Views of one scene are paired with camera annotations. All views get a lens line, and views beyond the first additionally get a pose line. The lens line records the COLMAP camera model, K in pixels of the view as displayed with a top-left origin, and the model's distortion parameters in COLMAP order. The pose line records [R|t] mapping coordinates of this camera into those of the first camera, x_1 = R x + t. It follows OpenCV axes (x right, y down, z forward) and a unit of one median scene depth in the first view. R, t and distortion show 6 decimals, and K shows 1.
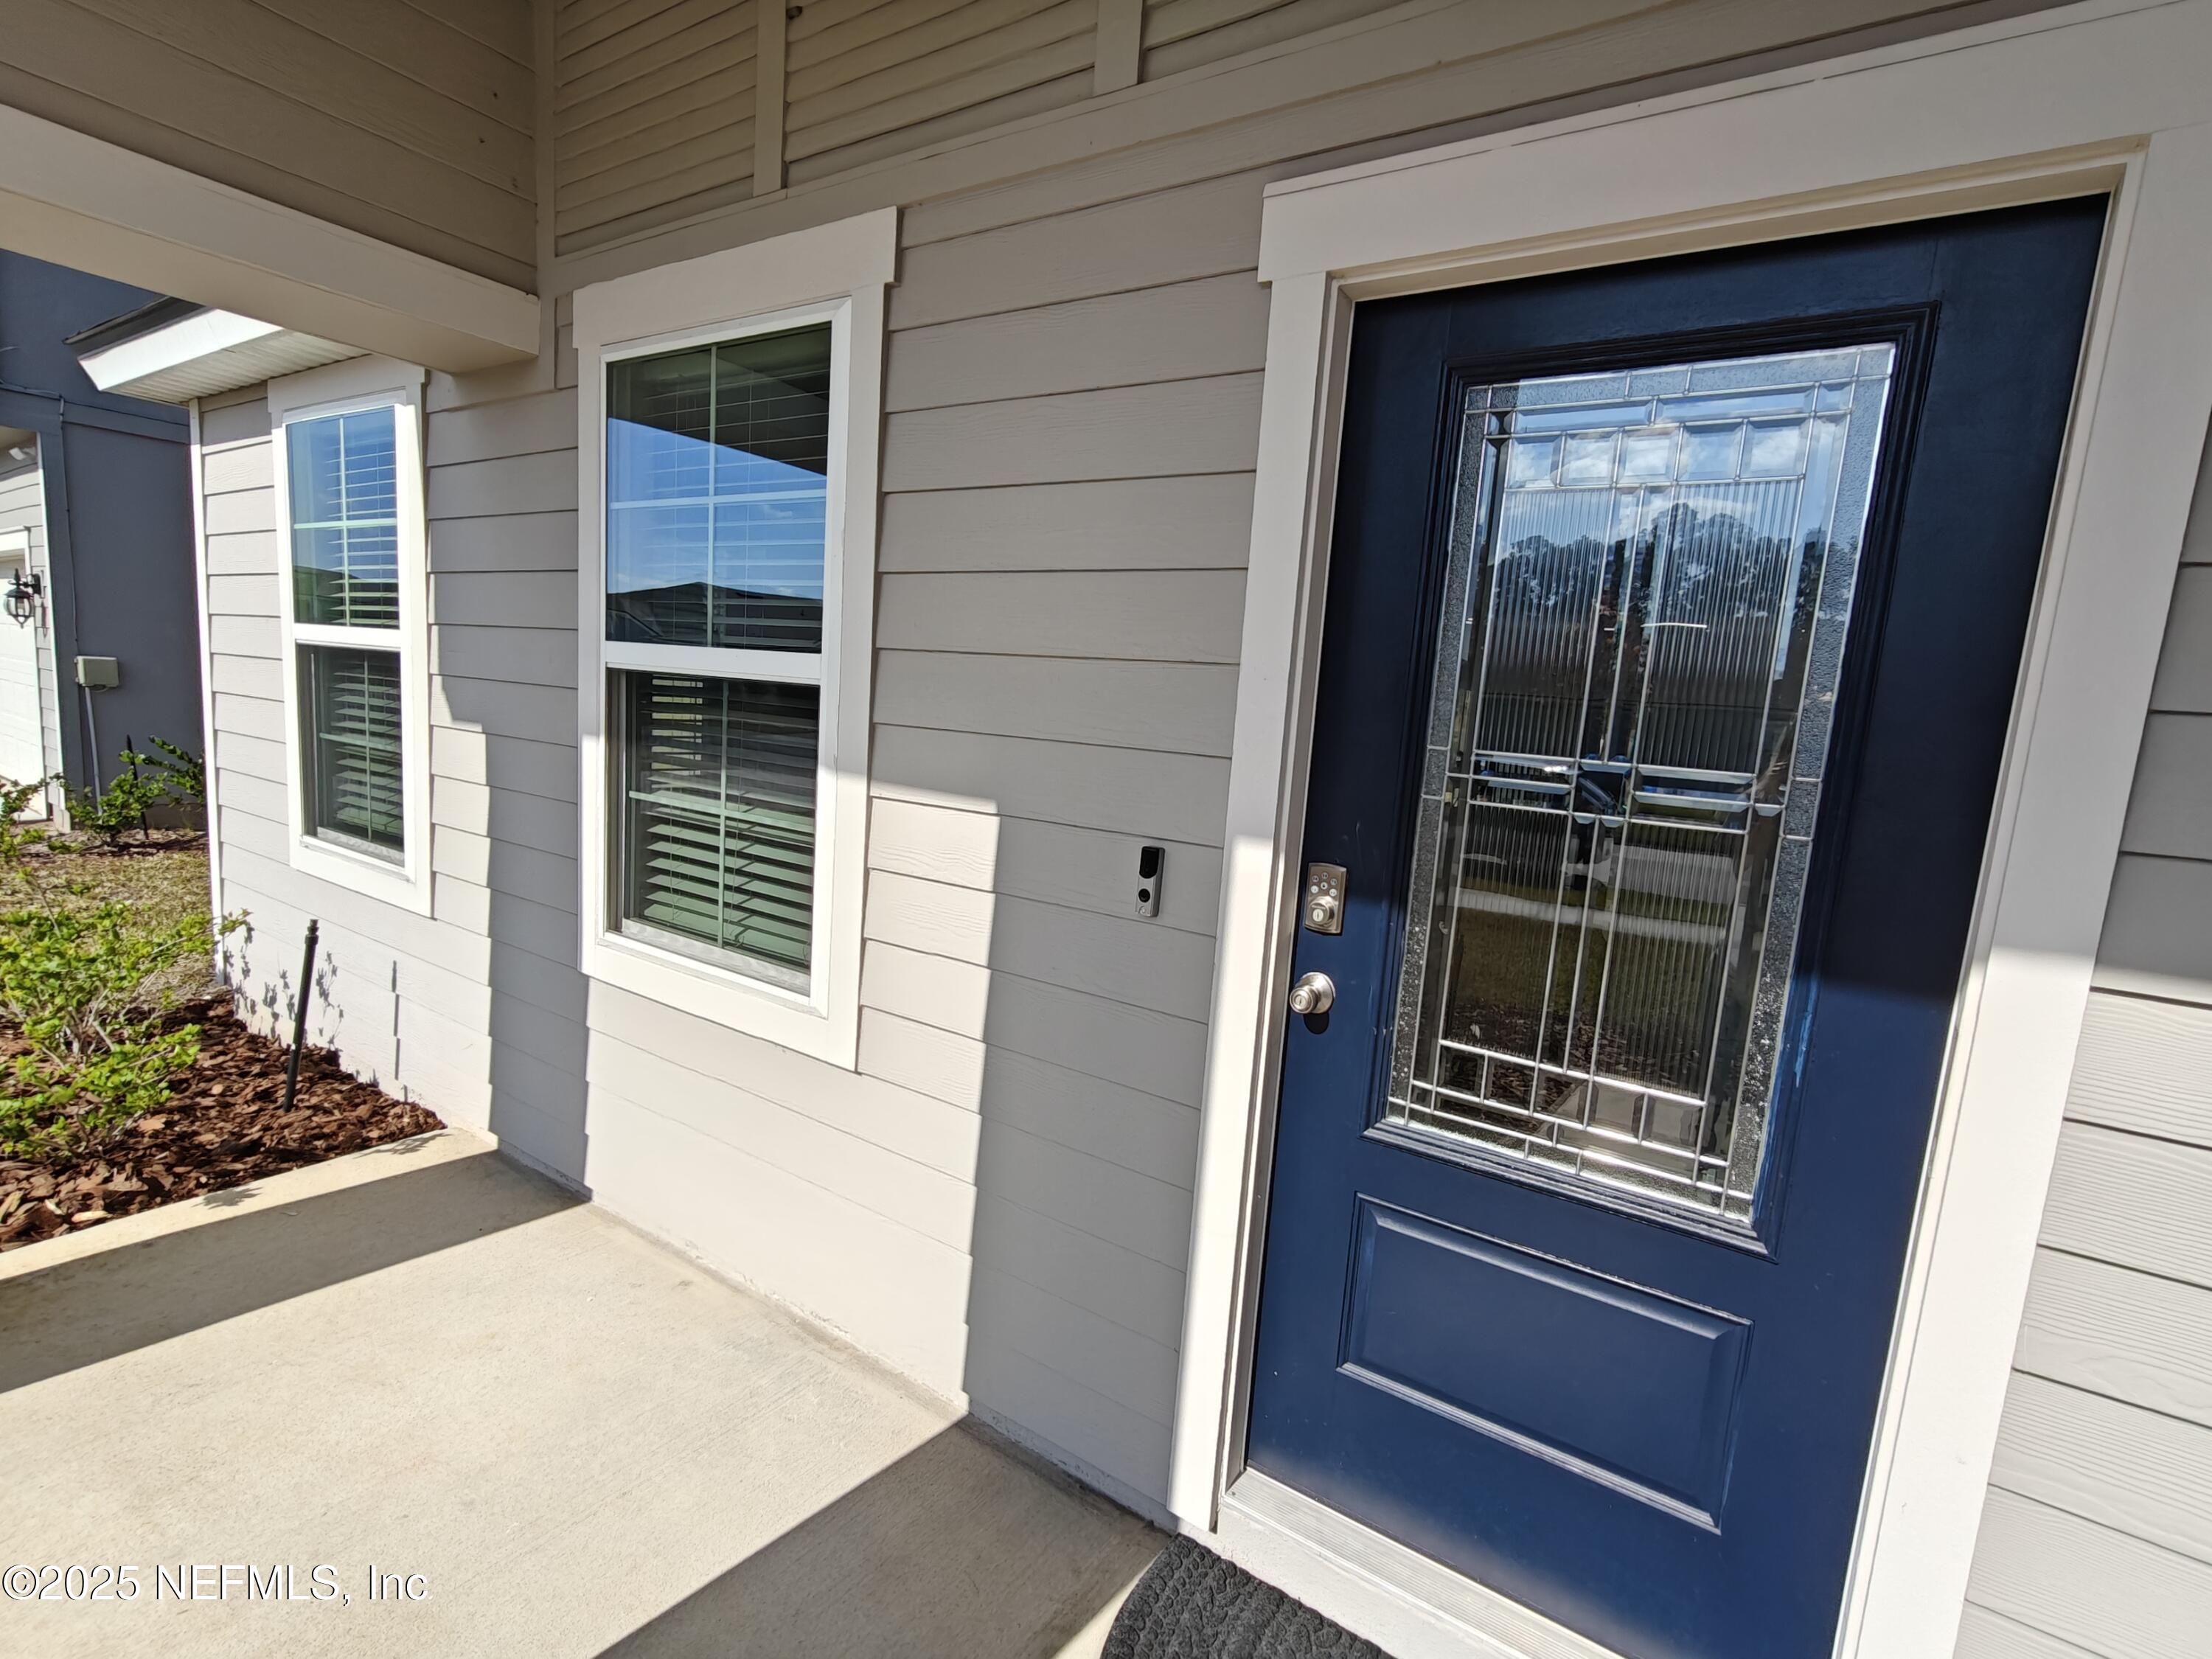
lens RADIAL K [[1041.6, 0, 1122.3], [0, 1041.6, 844.4], [0, 0, 1]] dist [0.002380, 0.001786]
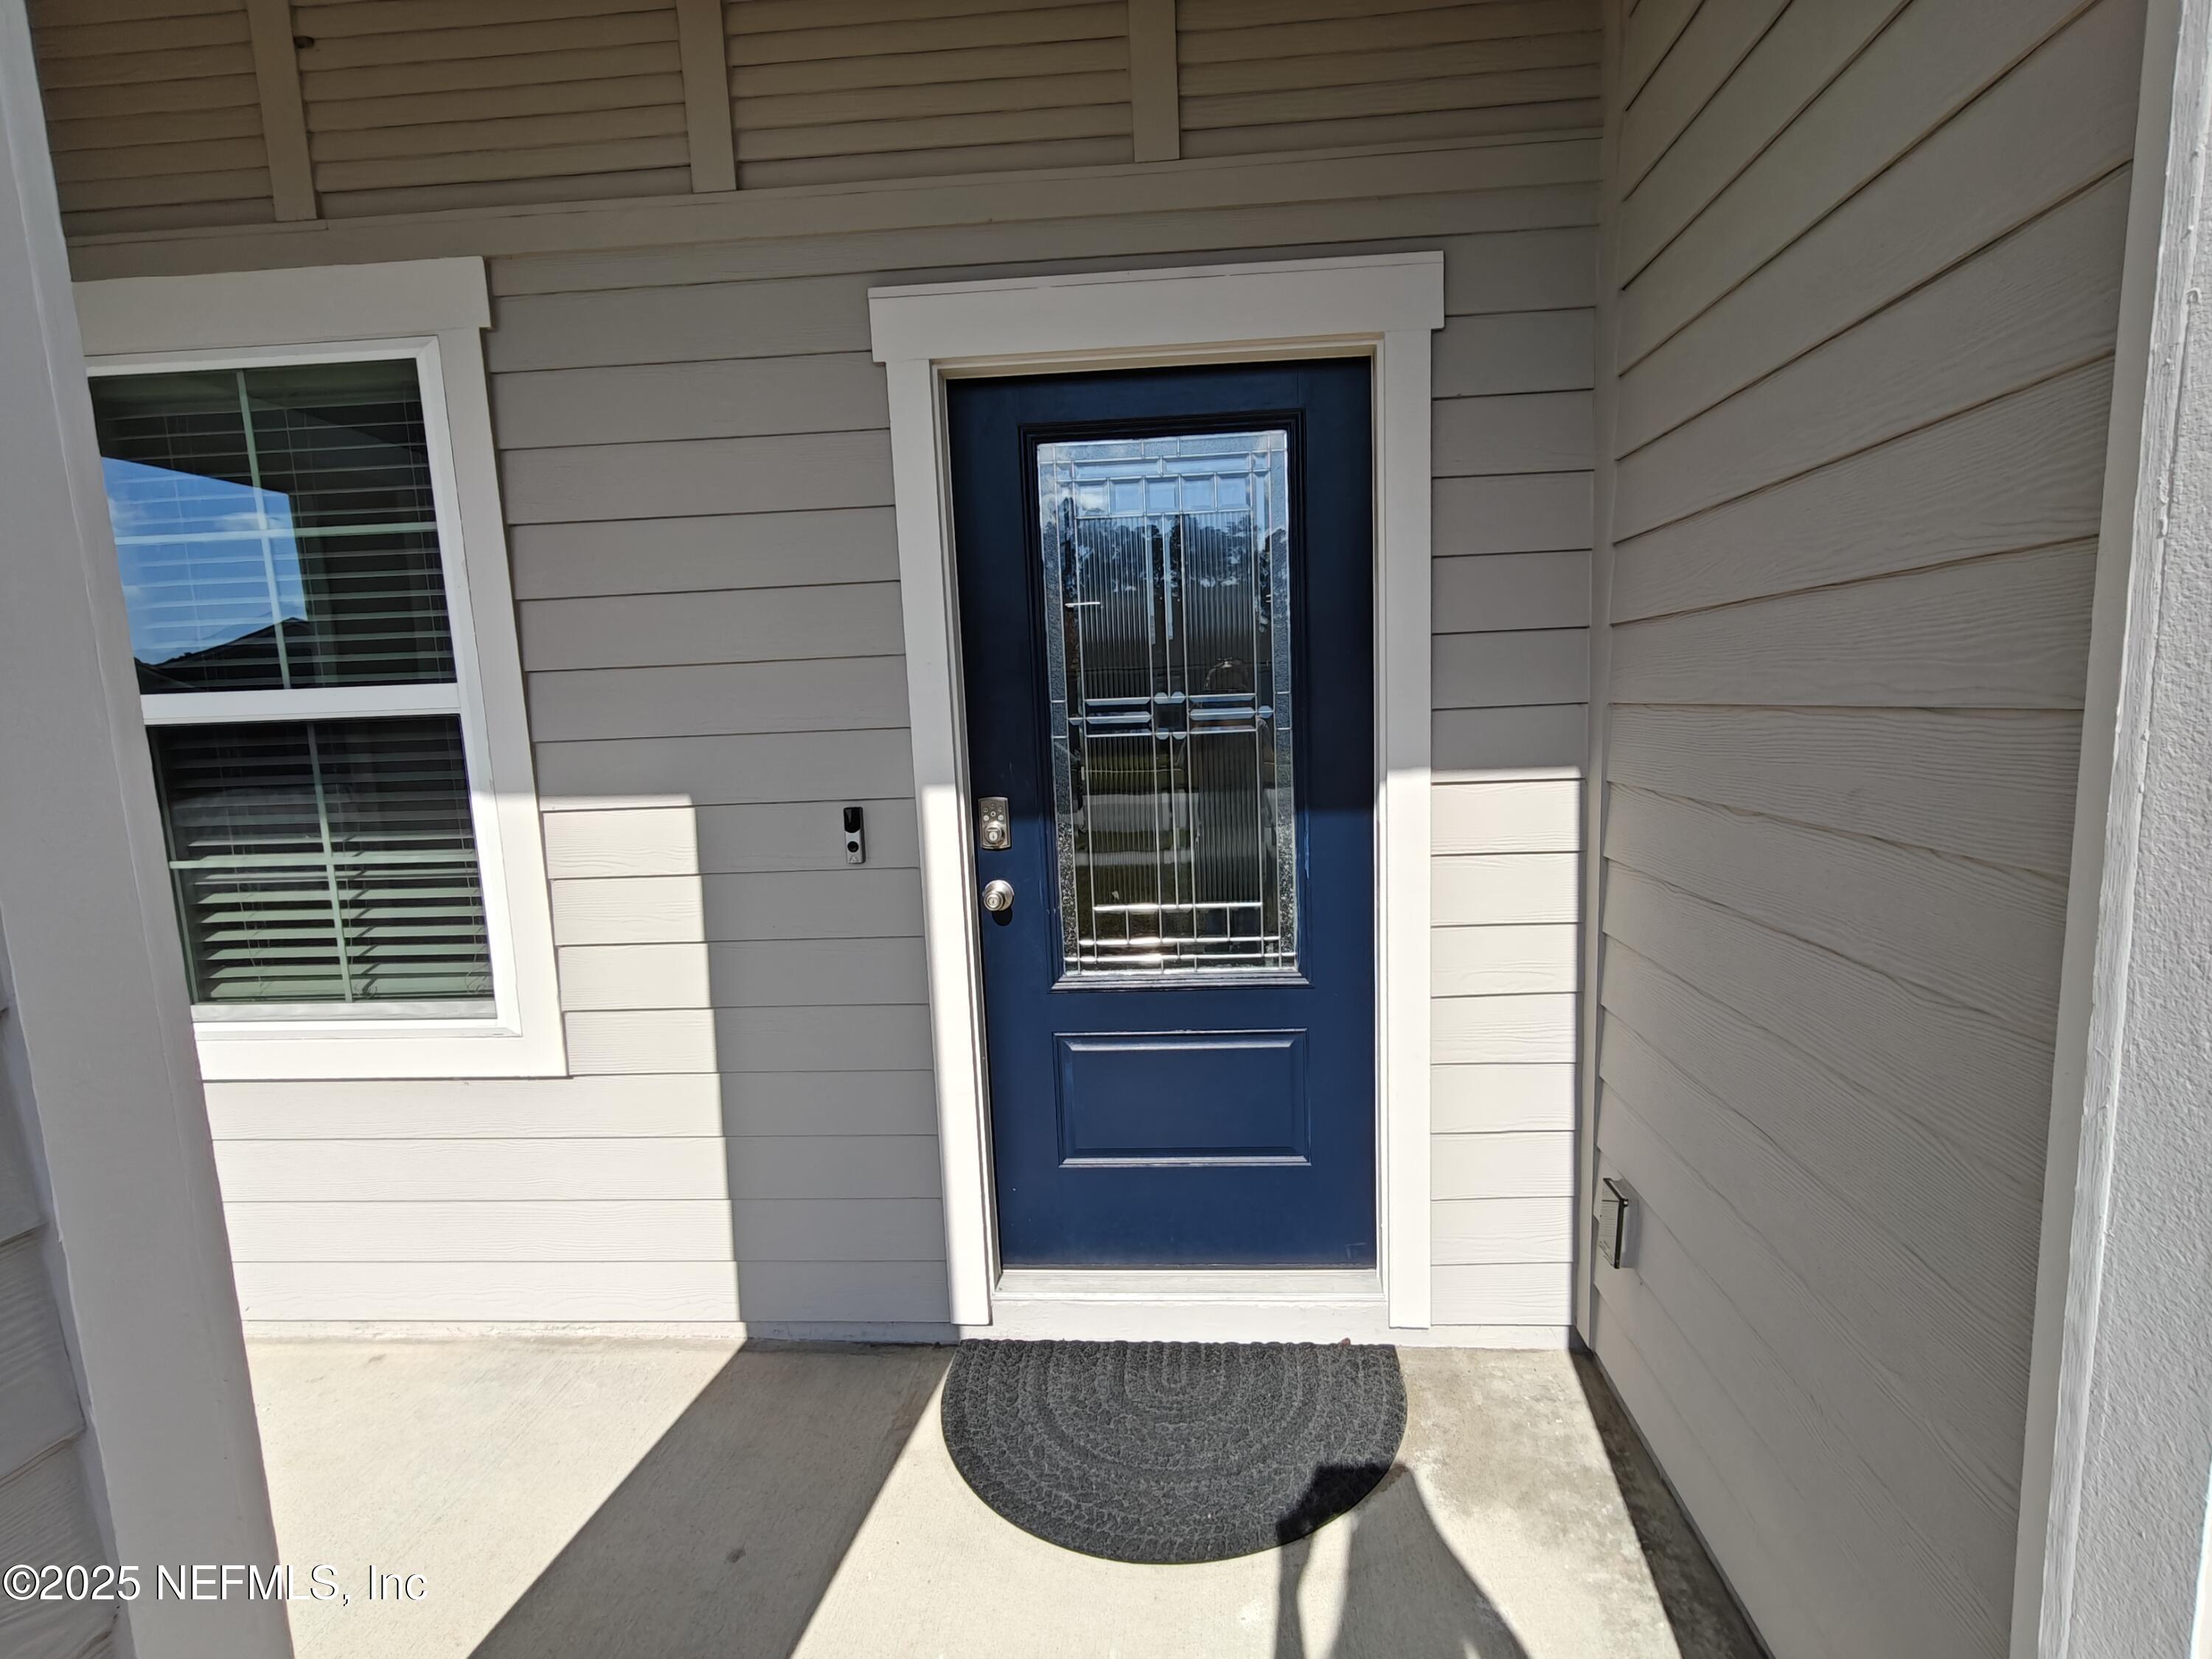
lens RADIAL K [[1041.6, 0, 1120.8], [0, 1041.6, 837.9], [0, 0, 1]] dist [0.002380, 0.001786]
pose [[0.874758, -0.163628, 0.456096, -0.258331], [0.165045, 0.985590, 0.037045, 0.044454], [-0.455585, 0.042871, 0.889159, -0.242881]]
